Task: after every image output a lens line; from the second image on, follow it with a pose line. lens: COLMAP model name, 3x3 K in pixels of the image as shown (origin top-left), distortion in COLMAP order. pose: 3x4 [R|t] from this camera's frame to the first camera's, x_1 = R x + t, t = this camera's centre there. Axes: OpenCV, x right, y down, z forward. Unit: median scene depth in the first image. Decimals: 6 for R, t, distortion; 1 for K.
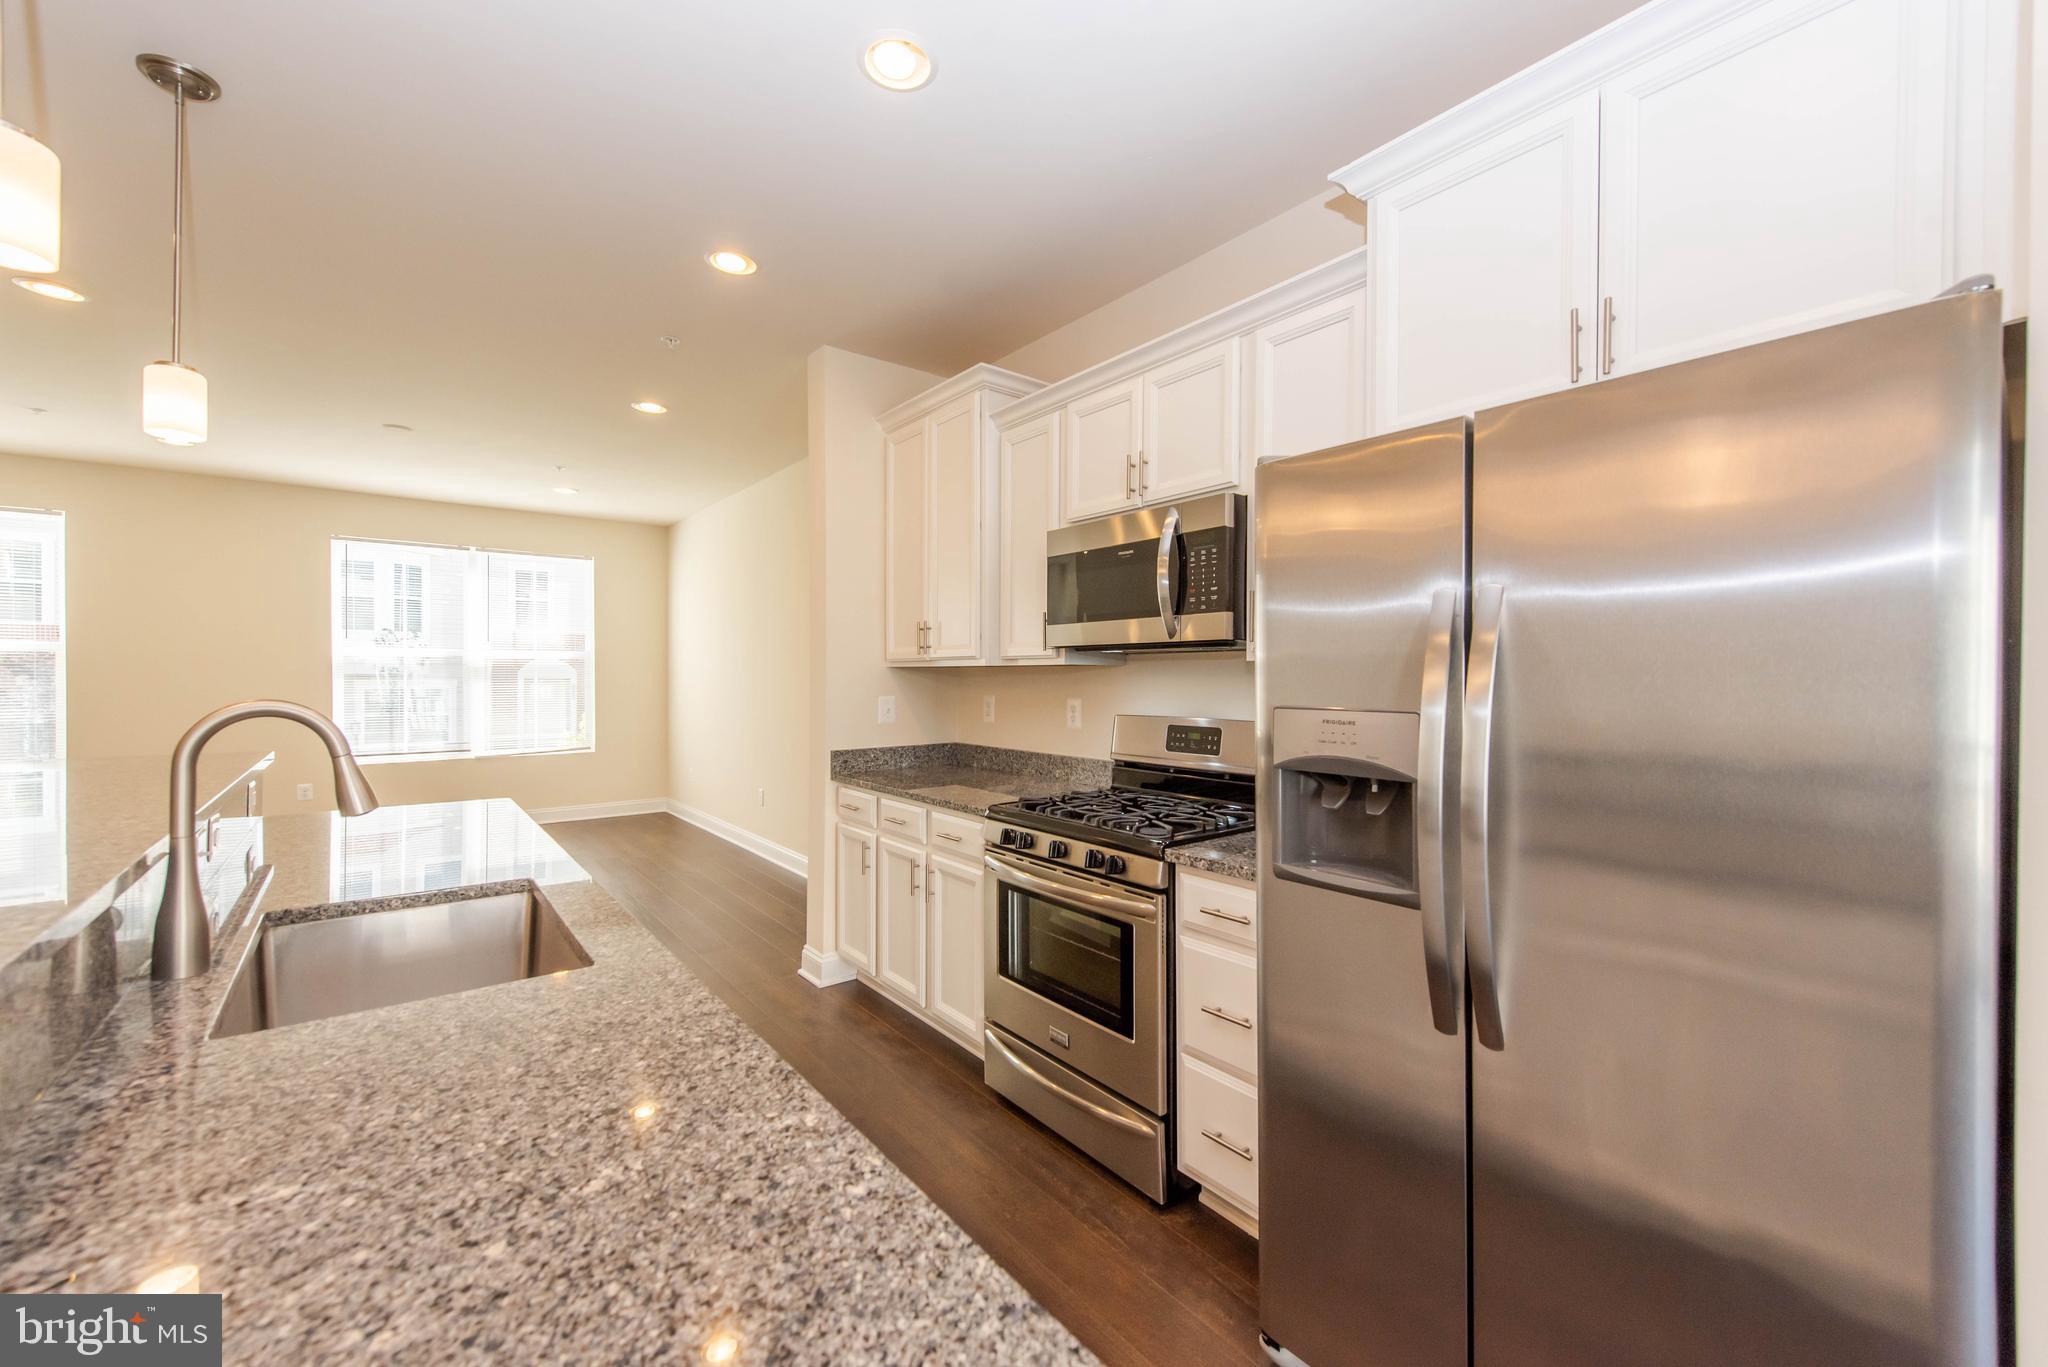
lens RADIAL K [[802.5, 0, 1026.8], [0, 802.5, 680.3], [0, 0, 1]] dist [0.013777, -0.000825]
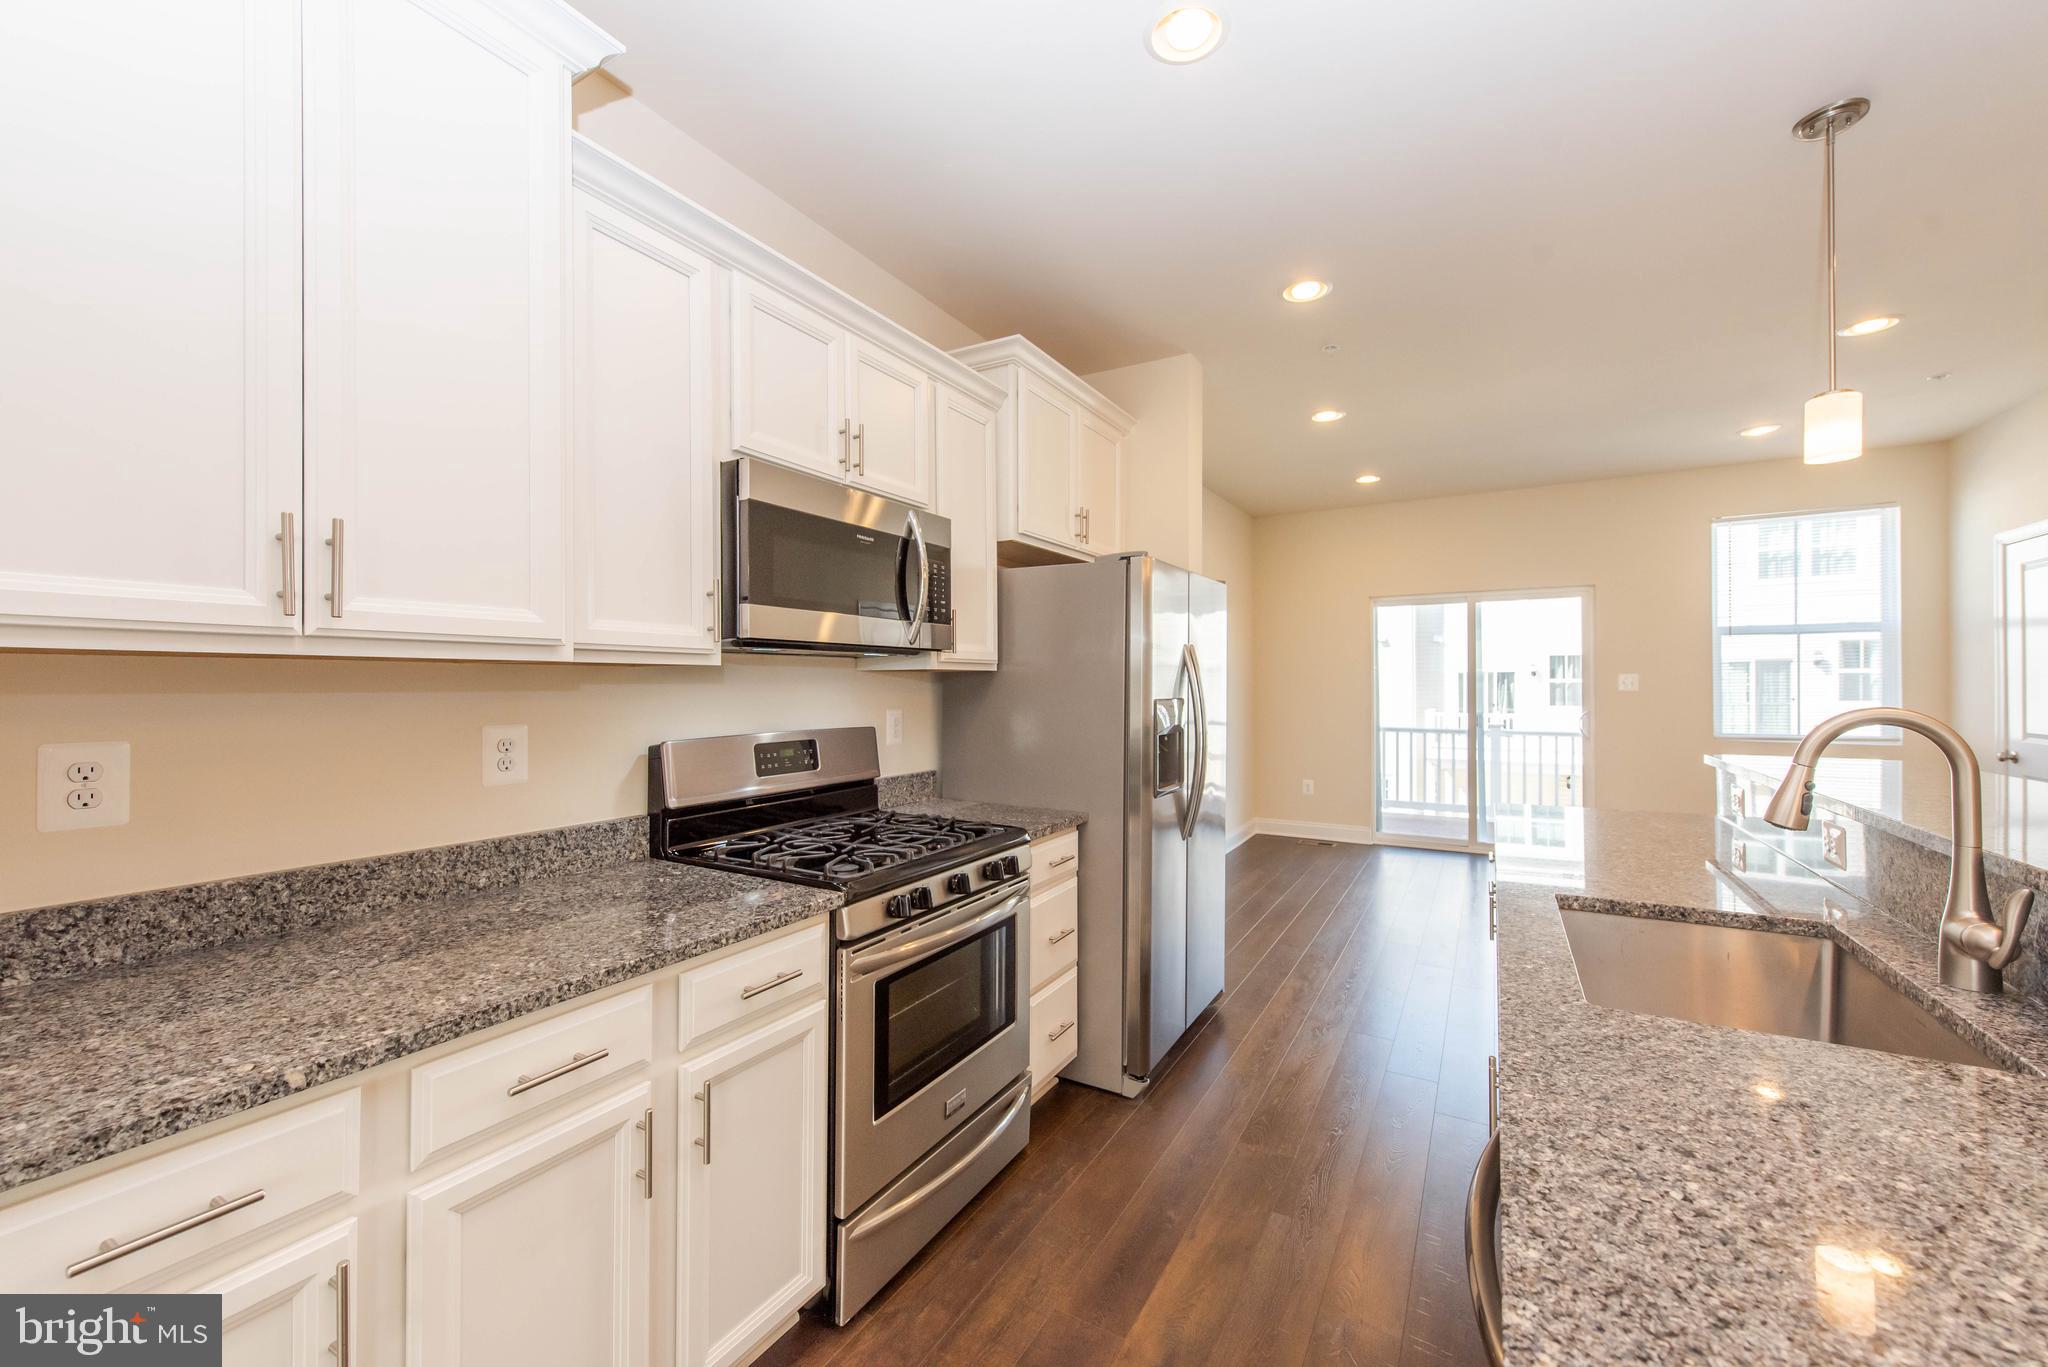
lens RADIAL K [[802.5, 0, 1025.8], [0, 802.5, 681.3], [0, 0, 1]] dist [0.013777, -0.000825]
pose [[-0.359833, -0.000746, 0.933016, -0.590809], [0.004472, 0.999987, 0.002525, -0.007025], [-0.933006, 0.005081, -0.359825, 0.923784]]
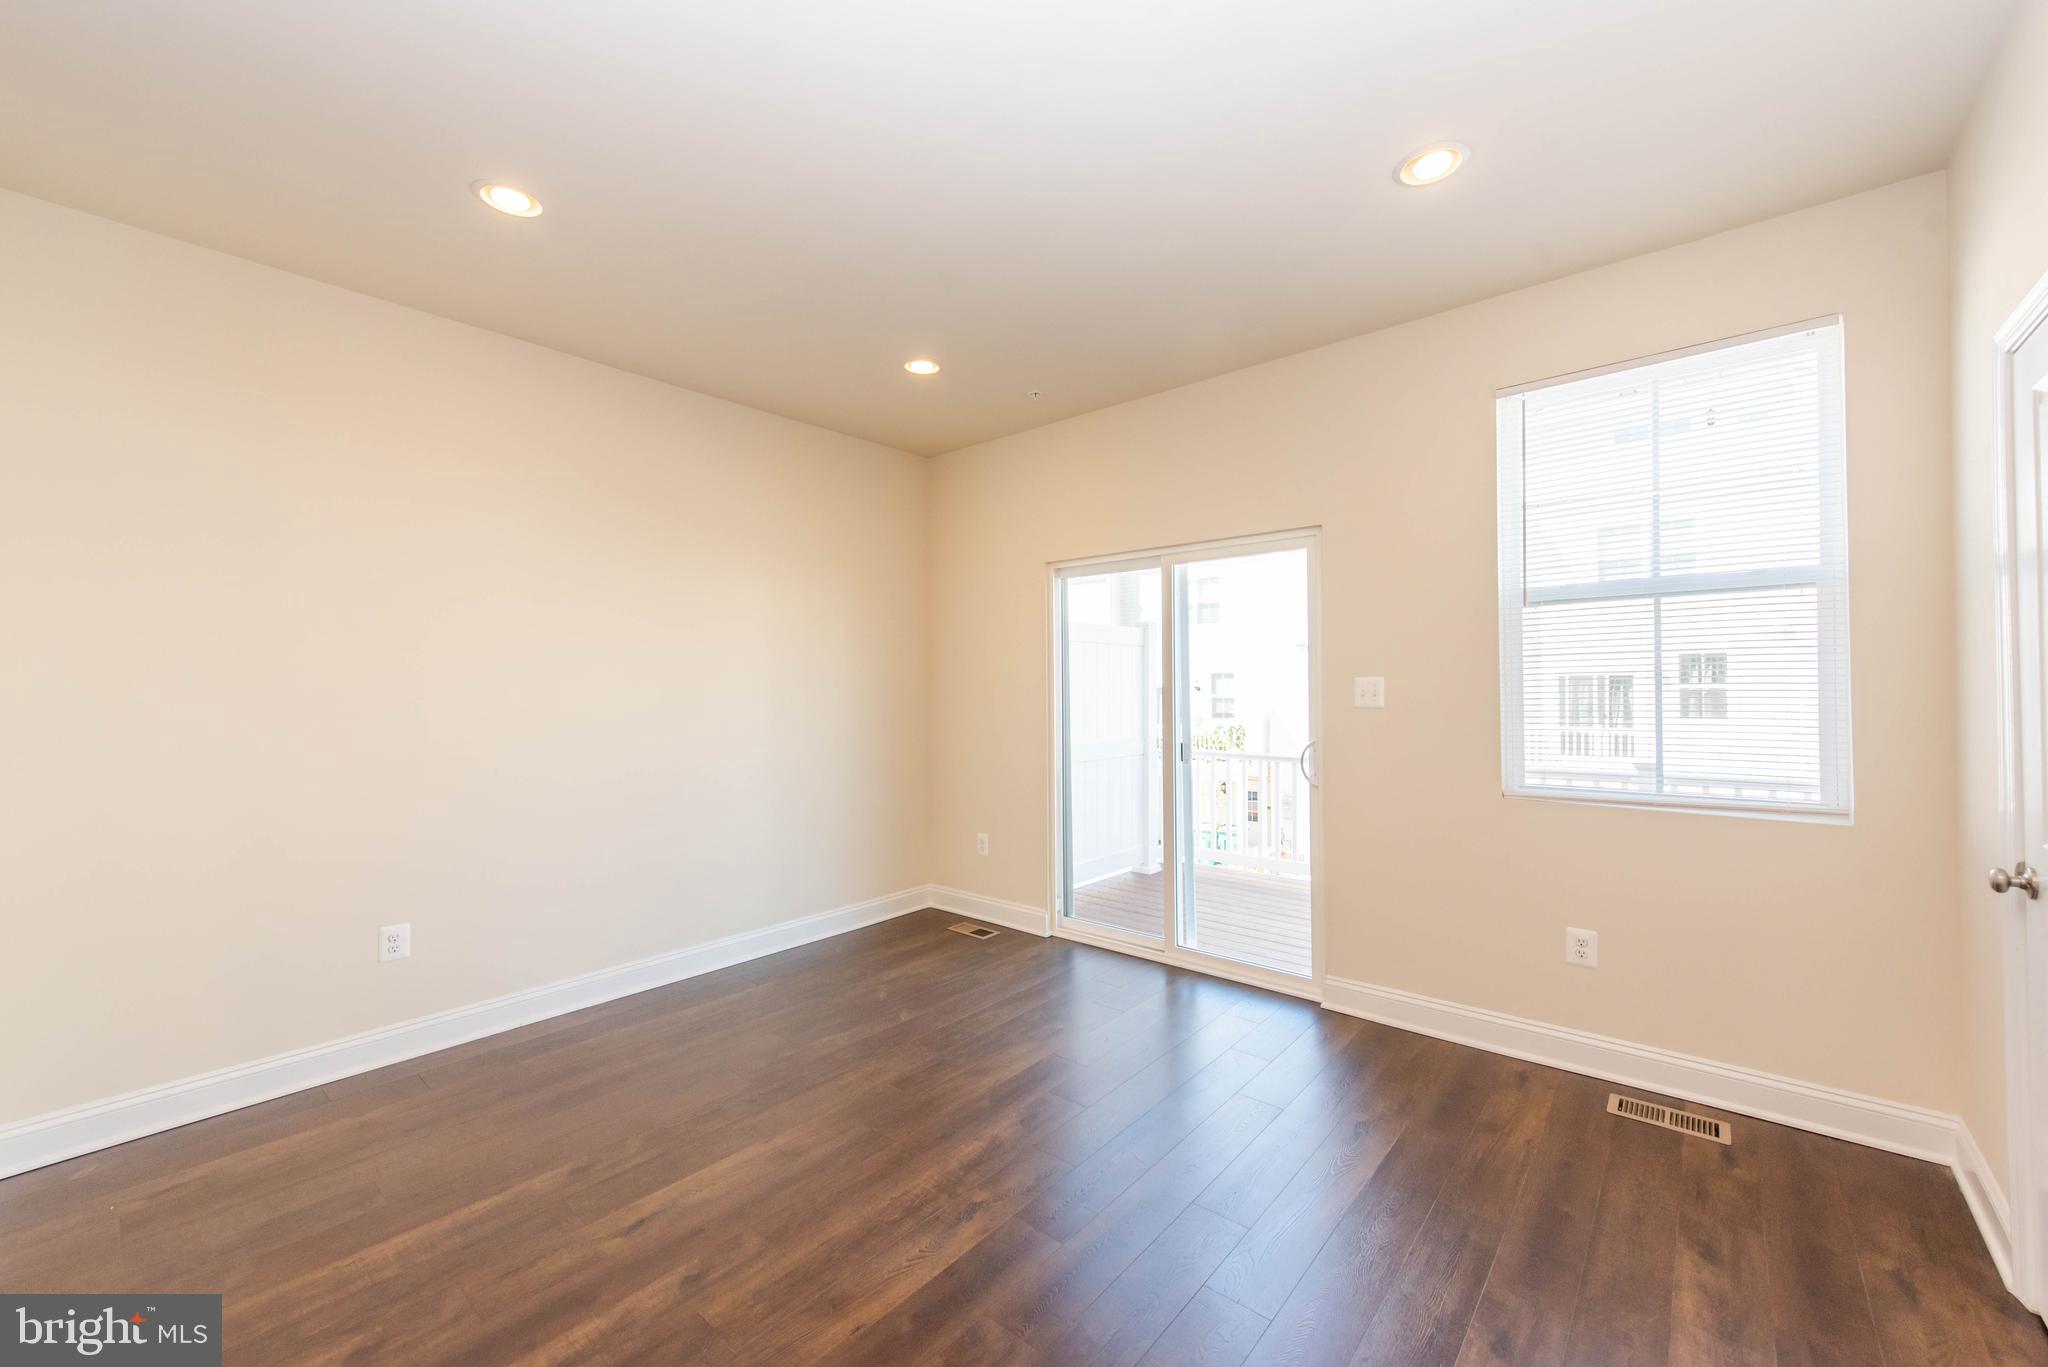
lens RADIAL K [[802.5, 0, 1010.4], [0, 802.5, 680.8], [0, 0, 1]] dist [0.013777, -0.000825]
pose [[-0.181584, 0.011615, 0.983307, -0.317591], [0.009819, 0.999902, -0.009998, -0.000239], [-0.983326, 0.007840, -0.181681, -0.390579]]
